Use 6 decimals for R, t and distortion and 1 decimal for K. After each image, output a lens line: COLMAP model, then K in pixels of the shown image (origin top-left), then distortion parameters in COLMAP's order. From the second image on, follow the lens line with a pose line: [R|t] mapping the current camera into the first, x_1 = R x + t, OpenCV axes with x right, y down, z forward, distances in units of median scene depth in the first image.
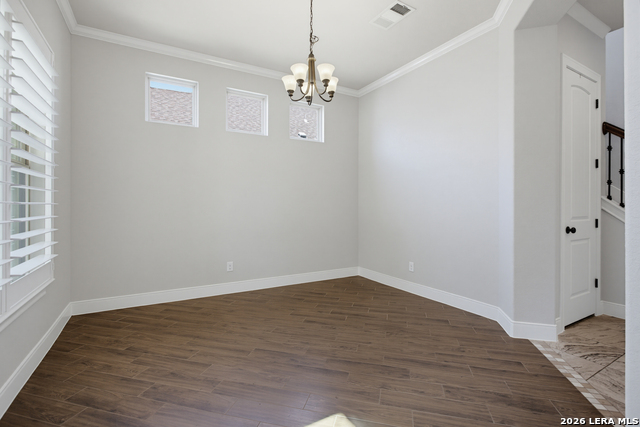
lens RADIAL K [[302.0, 0, 321.2], [0, 302.0, 210.1], [0, 0, 1]] dist [0.001099, 0.000047]
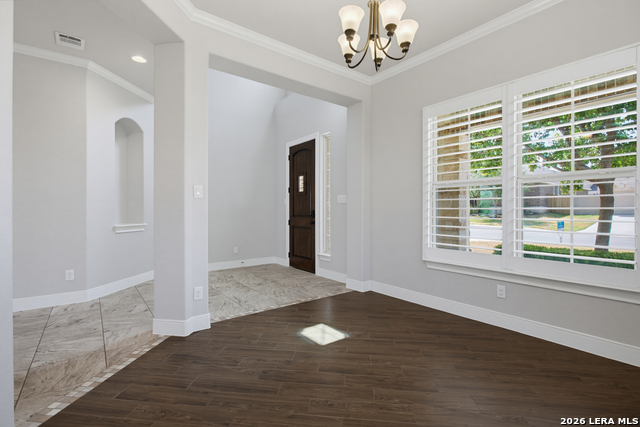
lens RADIAL K [[302.0, 0, 320.0], [0, 302.0, 211.5], [0, 0, 1]] dist [0.001099, 0.000047]
pose [[-0.990746, -0.000084, -0.135728, 0.224946], [-0.001756, 0.999924, 0.012200, -0.022825], [0.135717, 0.012325, -0.990671, 2.000295]]
